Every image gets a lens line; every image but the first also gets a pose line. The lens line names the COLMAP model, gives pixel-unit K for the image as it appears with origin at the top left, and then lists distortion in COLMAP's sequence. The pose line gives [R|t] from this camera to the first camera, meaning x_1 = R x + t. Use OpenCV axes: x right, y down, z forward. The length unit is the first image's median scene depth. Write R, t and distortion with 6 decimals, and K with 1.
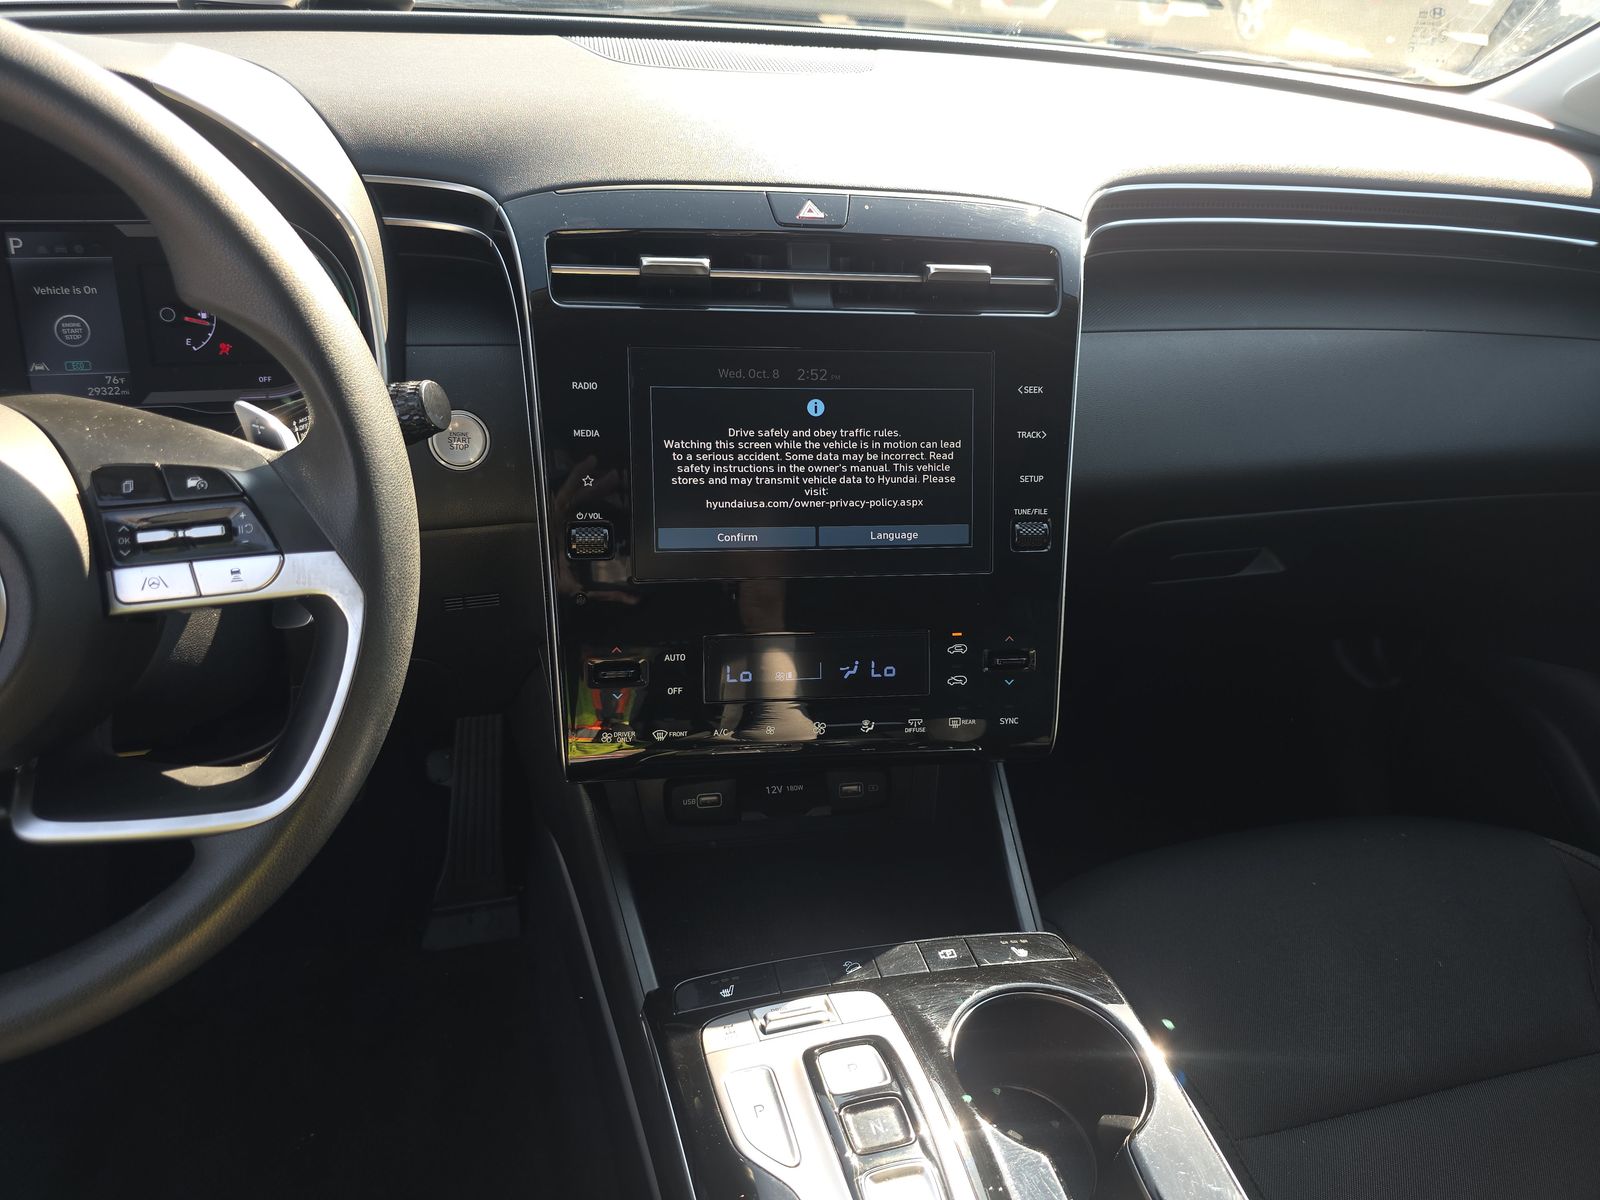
lens RADIAL K [[1093.5, 0, 799.9], [0, 1093.5, 595.9], [0, 0, 1]] dist [0.041130, -0.030236]
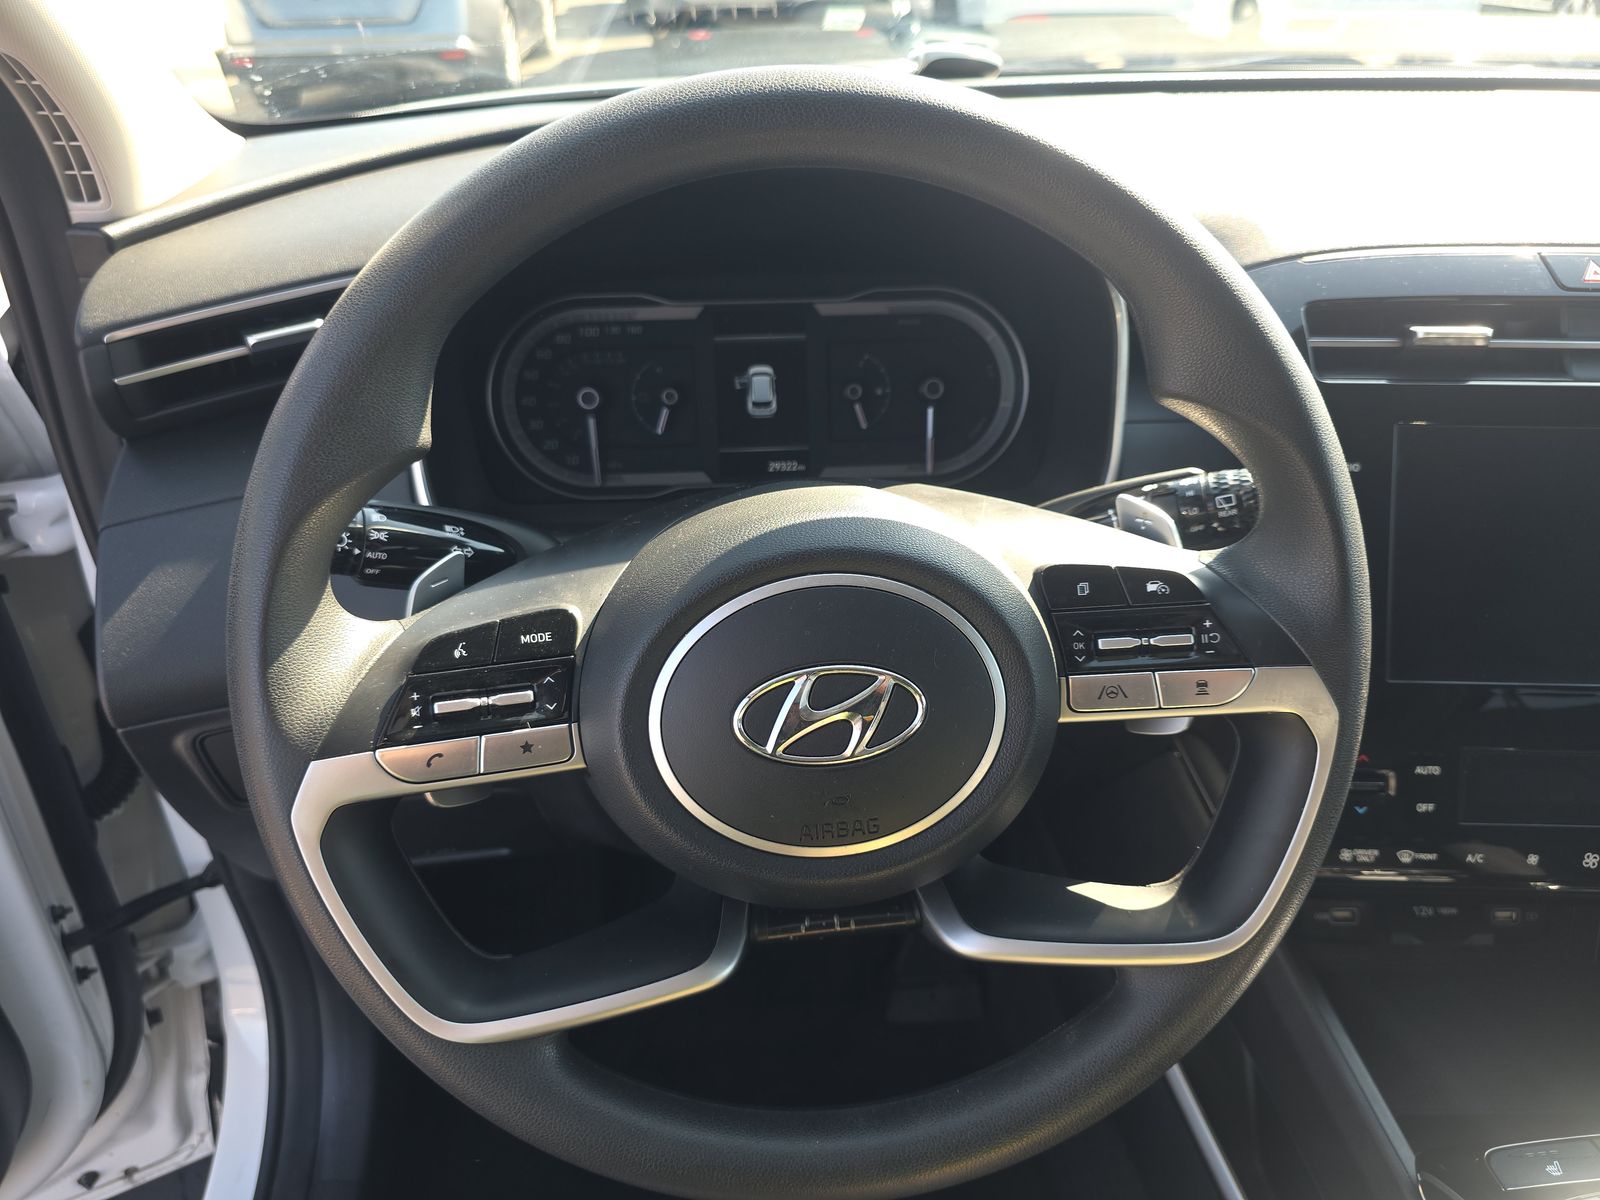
lens RADIAL K [[1093.5, 0, 798.8], [0, 1093.5, 596.3], [0, 0, 1]] dist [0.041130, -0.030236]
pose [[0.983233, 0.035293, -0.178907, -0.461844], [-0.041635, 0.998626, -0.031820, -0.035407], [0.177538, 0.038736, 0.983351, 0.017236]]
